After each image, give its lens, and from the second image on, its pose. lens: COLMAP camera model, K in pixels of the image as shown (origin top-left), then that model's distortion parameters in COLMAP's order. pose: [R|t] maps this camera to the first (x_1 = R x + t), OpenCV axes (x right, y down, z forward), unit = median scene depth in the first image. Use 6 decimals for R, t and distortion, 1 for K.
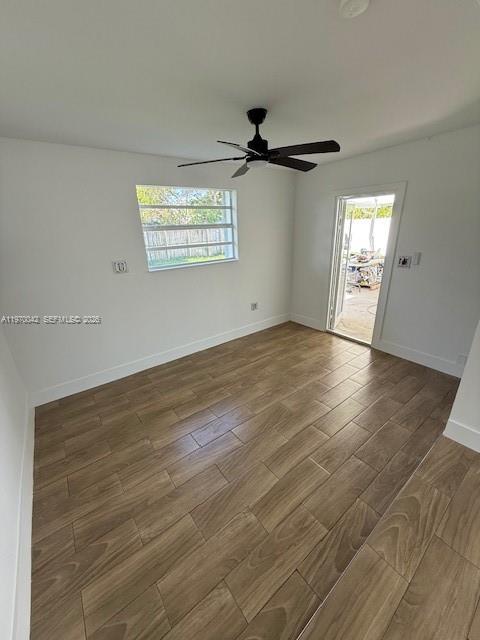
lens RADIAL K [[254.3, 0, 240.0], [0, 254.3, 320.0], [0, 0, 1]] dist [0.000511, -0.000084]
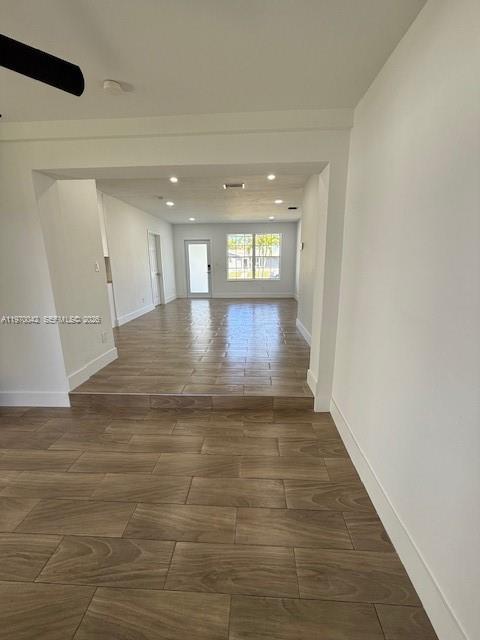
lens RADIAL K [[254.3, 0, 240.0], [0, 254.3, 320.0], [0, 0, 1]] dist [0.000511, -0.000084]
pose [[-0.764850, -0.096208, 0.636984, -0.833461], [0.257000, 0.861125, 0.438651, -0.277682], [-0.590724, 0.499207, -0.633906, 1.375141]]
